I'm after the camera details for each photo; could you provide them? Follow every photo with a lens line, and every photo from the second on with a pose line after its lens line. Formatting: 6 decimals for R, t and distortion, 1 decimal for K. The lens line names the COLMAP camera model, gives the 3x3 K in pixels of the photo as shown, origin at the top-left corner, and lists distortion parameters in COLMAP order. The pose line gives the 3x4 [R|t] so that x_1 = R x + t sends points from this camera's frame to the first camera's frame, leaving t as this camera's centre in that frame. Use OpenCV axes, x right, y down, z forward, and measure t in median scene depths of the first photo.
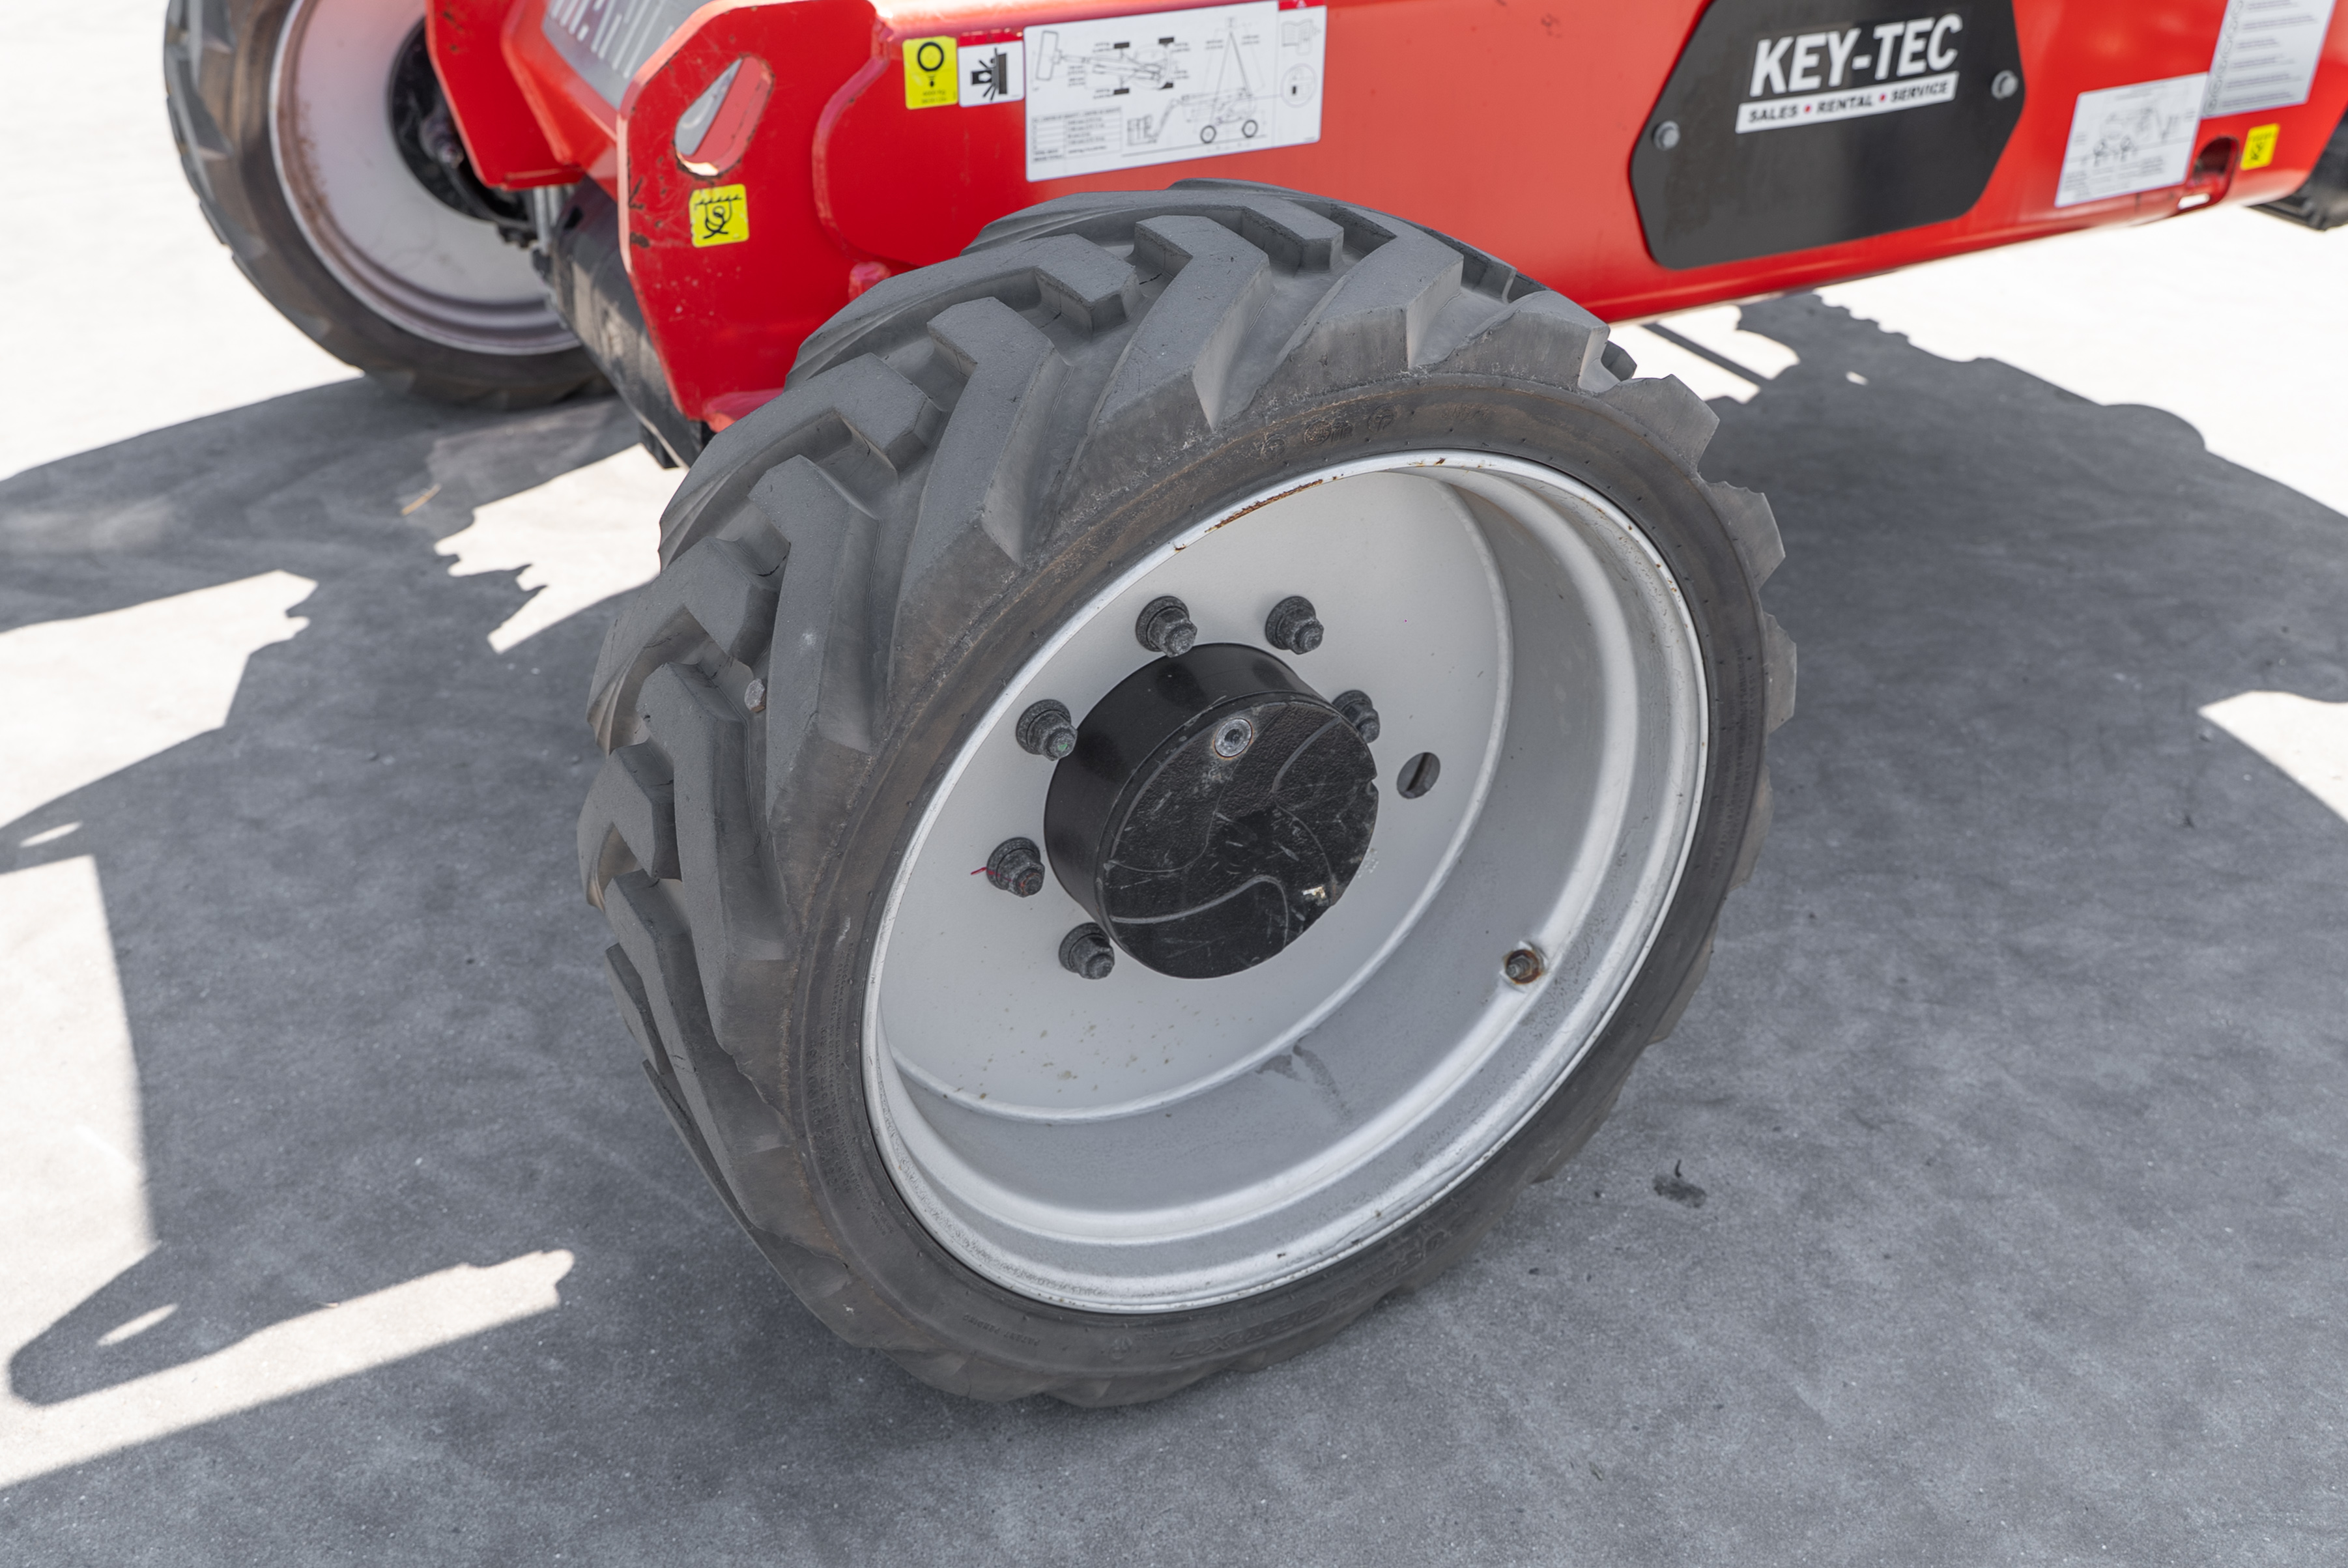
lens RADIAL K [[2300.3, 0, 1174.3], [0, 2300.3, 778.2], [0, 0, 1]] dist [-0.022180, 0.000000]
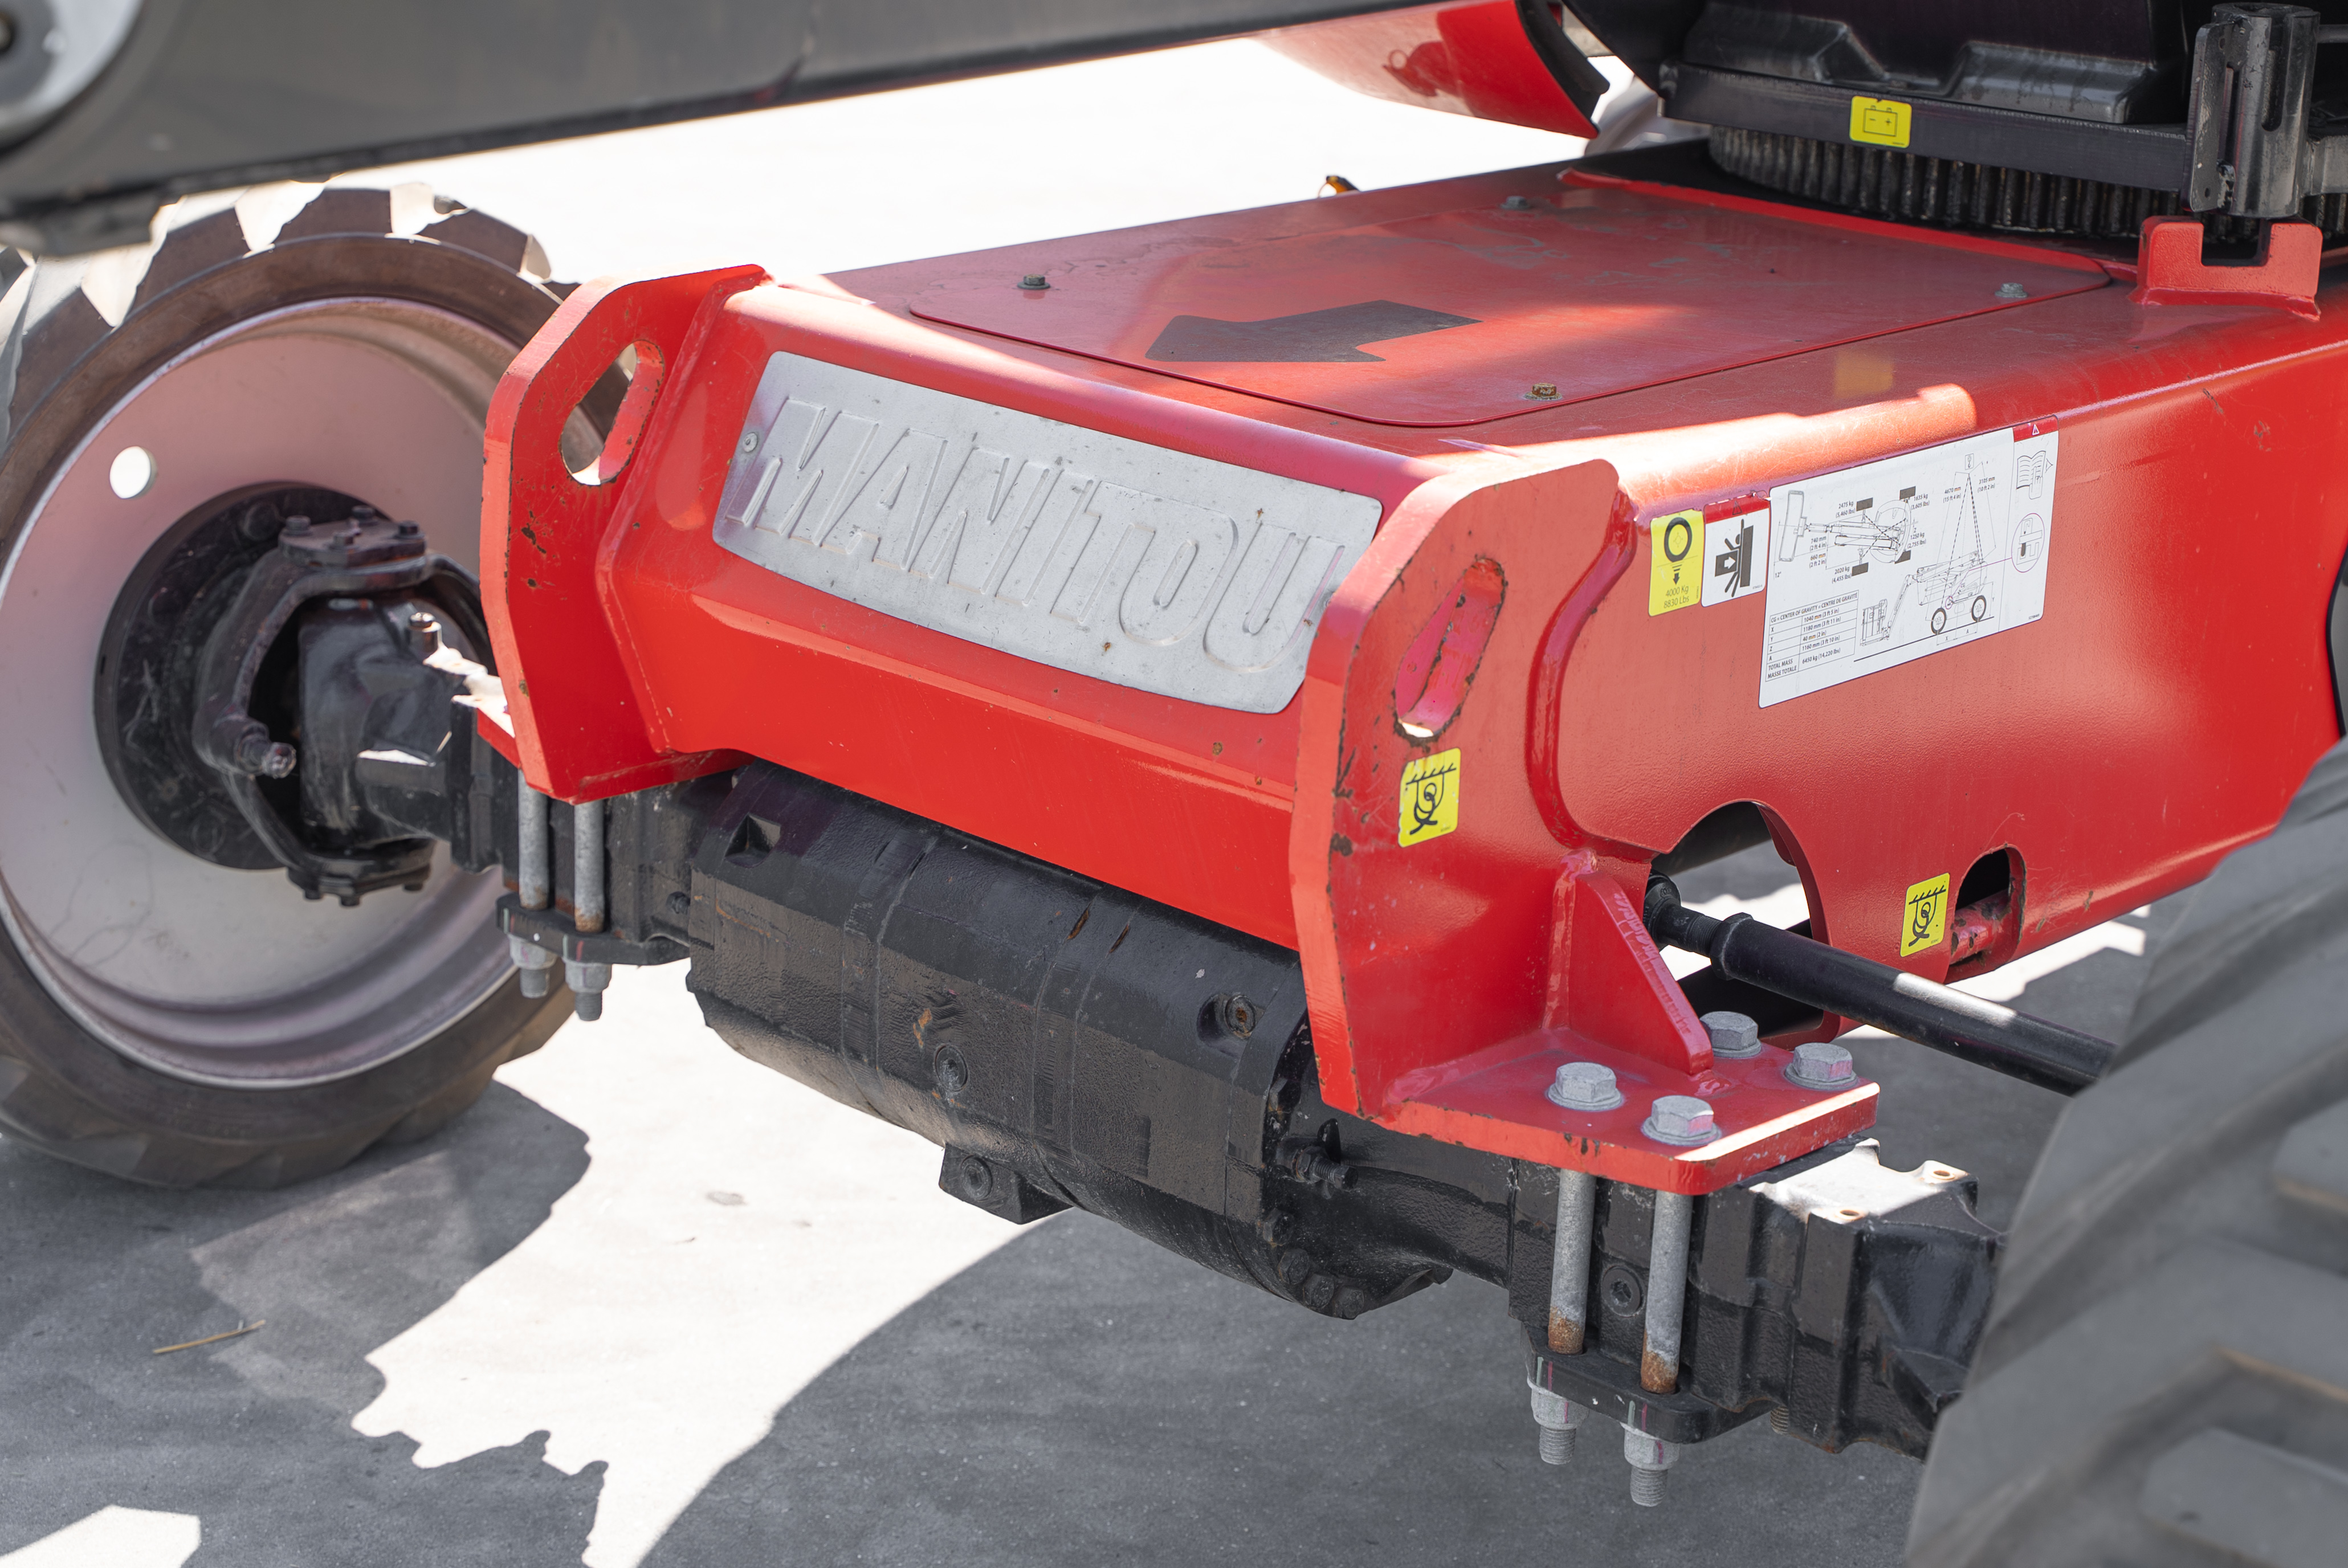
lens RADIAL K [[3952.4, 0, 1174.5], [0, 3952.4, 786.2], [0, 0, 1]] dist [0.047430, 0.000000]
pose [[0.947006, -0.090394, 0.308236, -0.583930], [0.157778, 0.966752, -0.201236, -0.033686], [-0.279797, 0.239204, 0.929782, -0.016276]]
